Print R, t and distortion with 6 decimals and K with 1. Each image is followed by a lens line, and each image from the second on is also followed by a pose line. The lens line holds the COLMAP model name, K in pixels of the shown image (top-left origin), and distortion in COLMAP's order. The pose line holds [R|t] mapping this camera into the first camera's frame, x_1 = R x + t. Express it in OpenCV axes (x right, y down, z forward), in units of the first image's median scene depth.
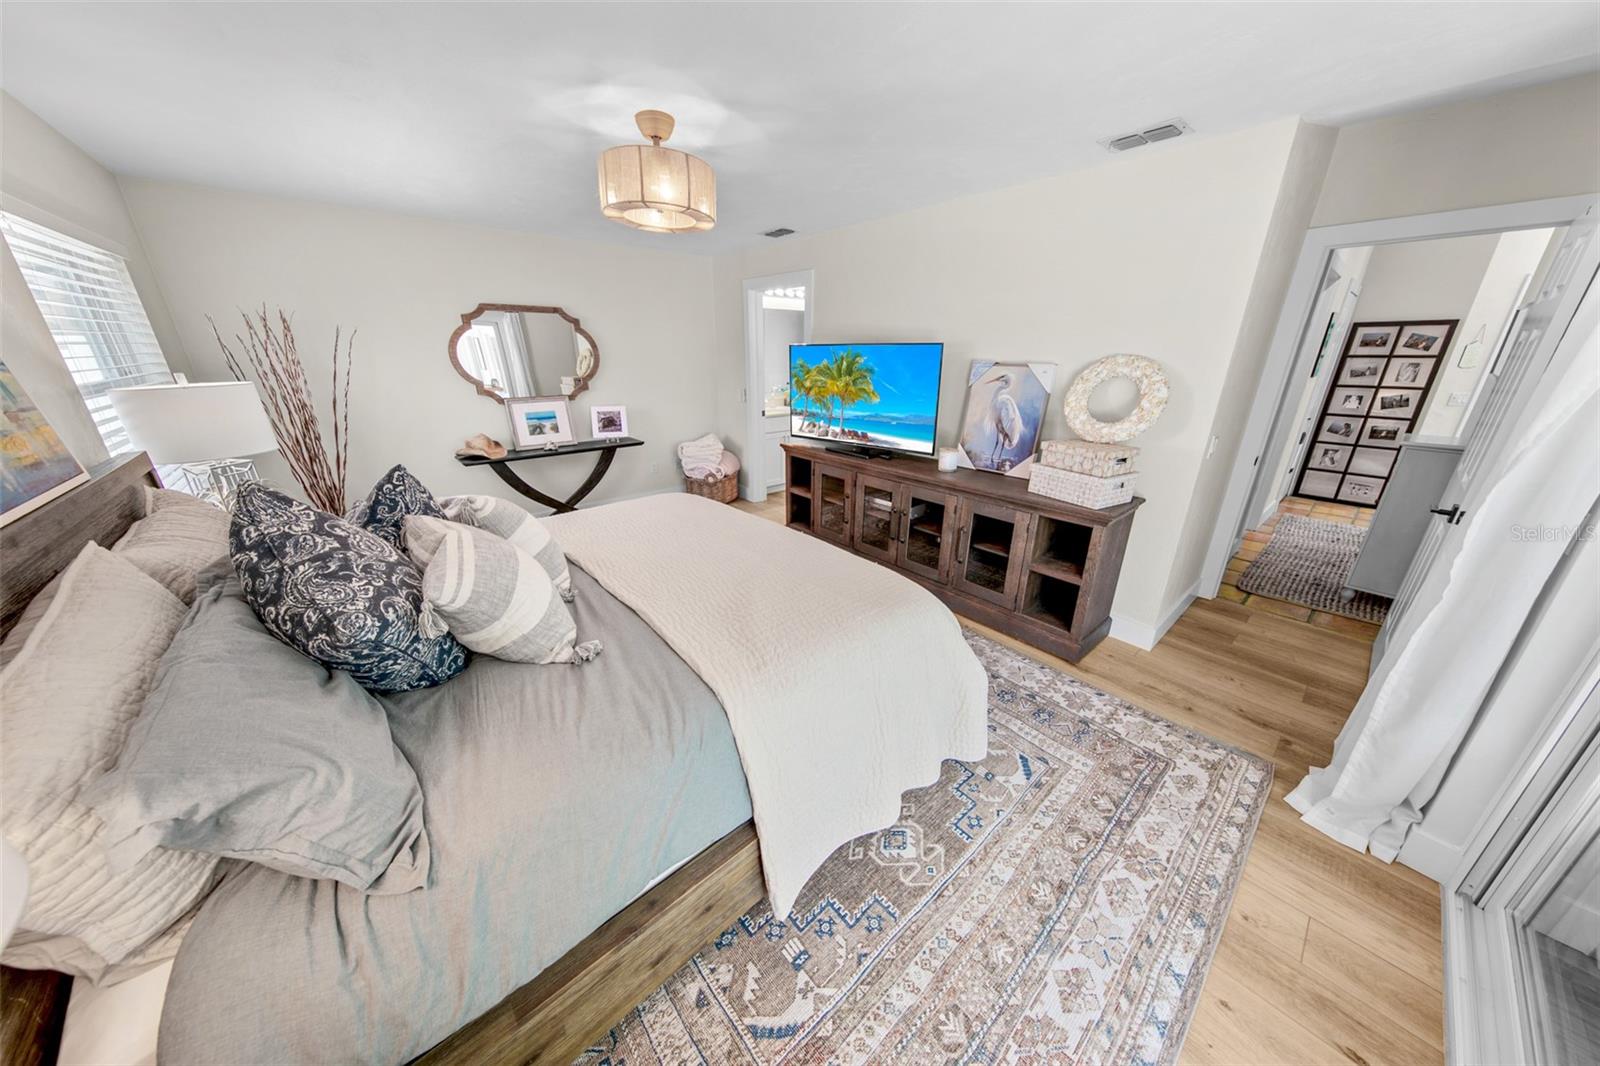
lens RADIAL K [[498.5, 0, 800.5], [0, 498.5, 532.6], [0, 0, 1]] dist [0.006909, -0.000628]
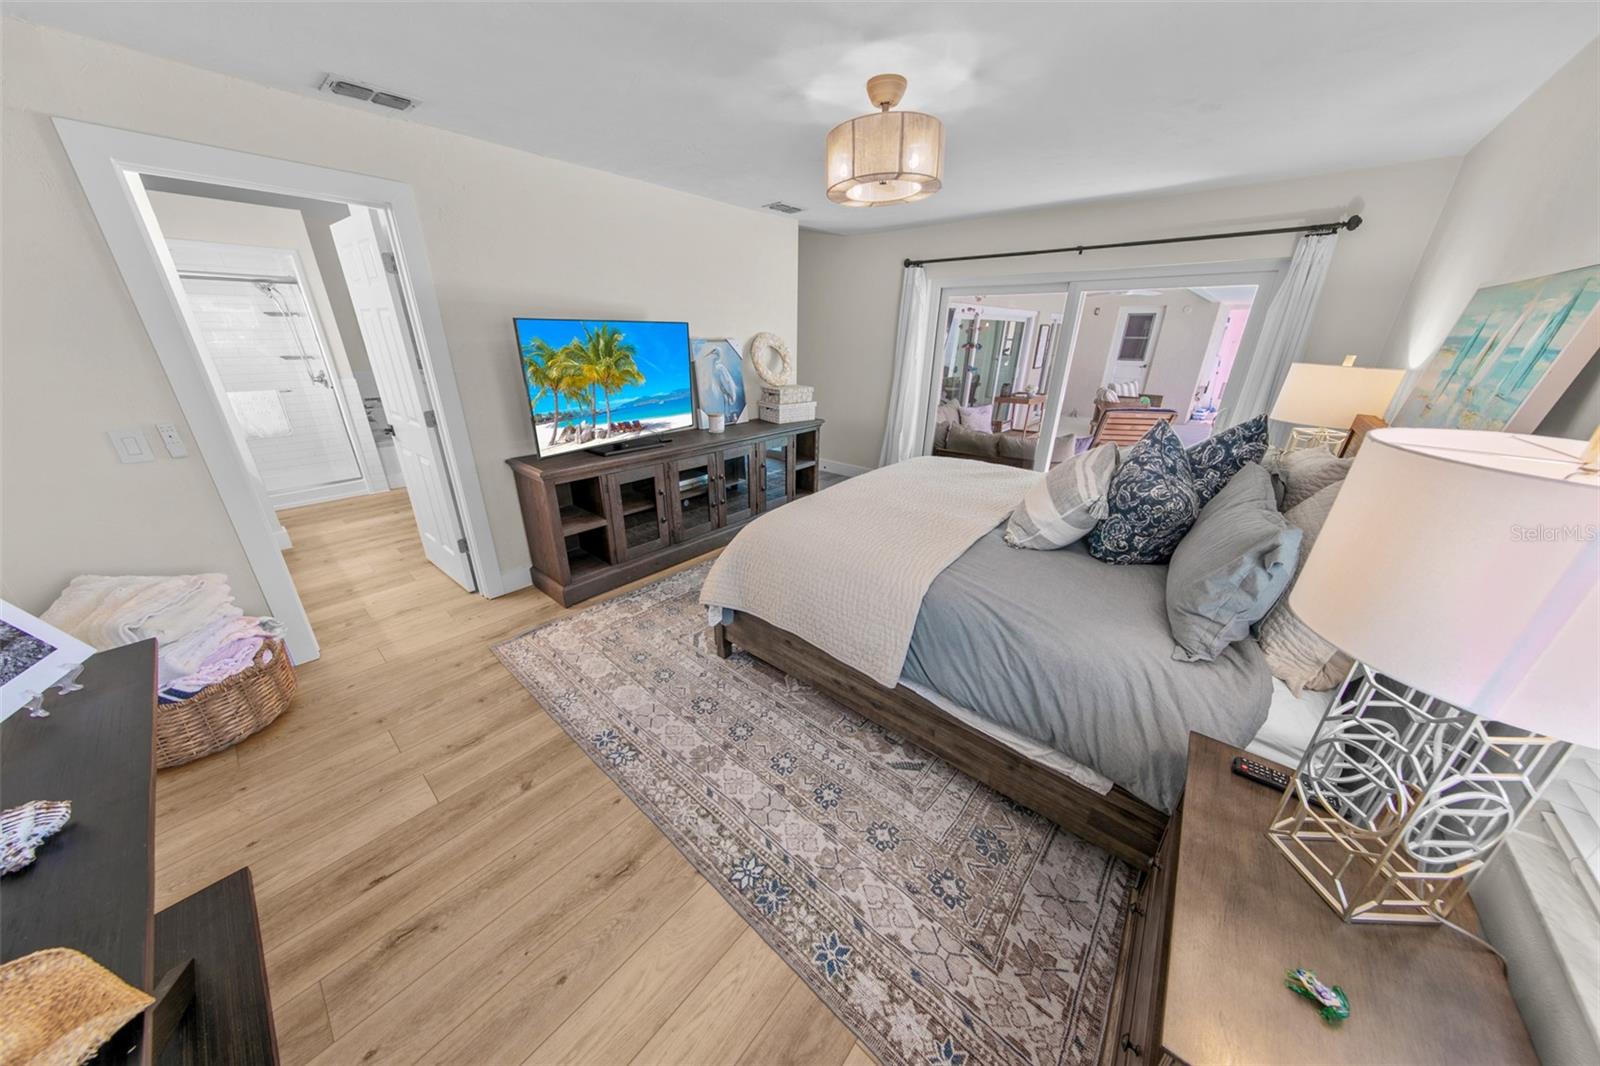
lens RADIAL K [[498.5, 0, 806.7], [0, 498.5, 519.9], [0, 0, 1]] dist [0.006909, -0.000628]
pose [[-0.164391, -0.341953, 0.925226, -0.926998], [0.333763, 0.863377, 0.378396, -0.331658], [-0.928212, 0.371011, -0.027800, 0.953367]]
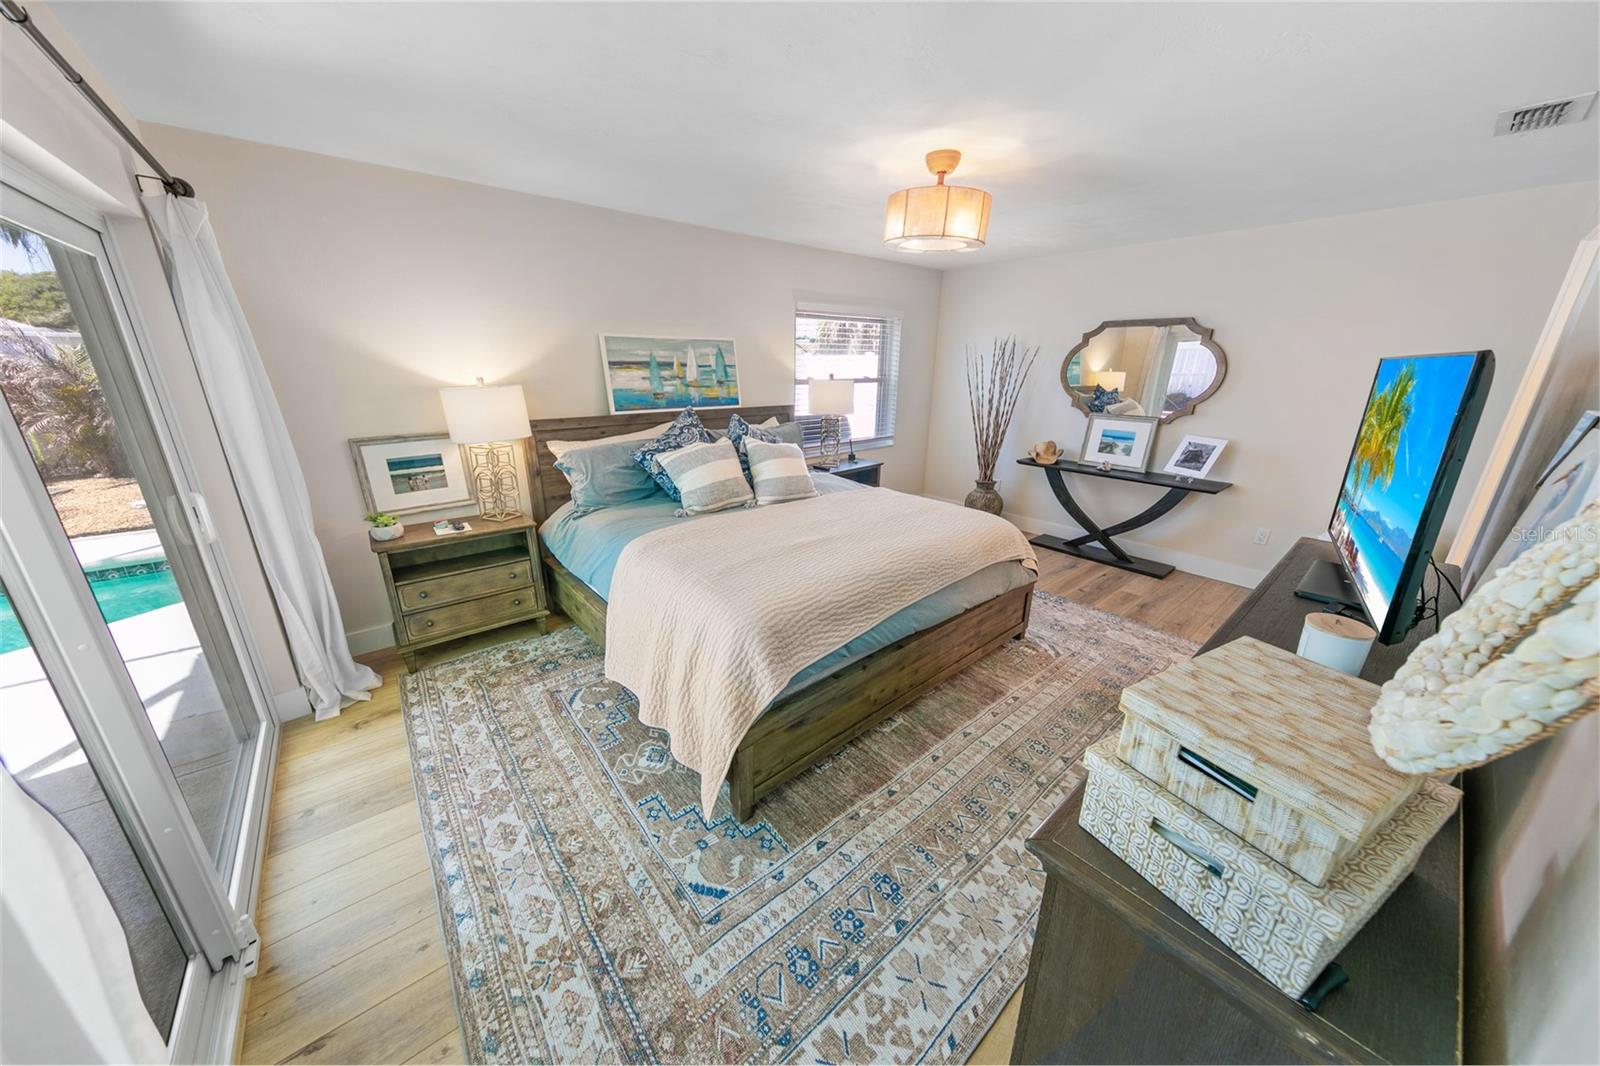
lens RADIAL K [[527.7, 0, 795.2], [0, 527.7, 530.3], [0, 0, 1]] dist [0.008458, -0.000967]
pose [[-0.016167, 0.307210, -0.951504, 0.689177], [-0.356547, 0.887297, 0.292538, -0.207426], [0.934137, 0.343986, 0.095190, 0.554838]]
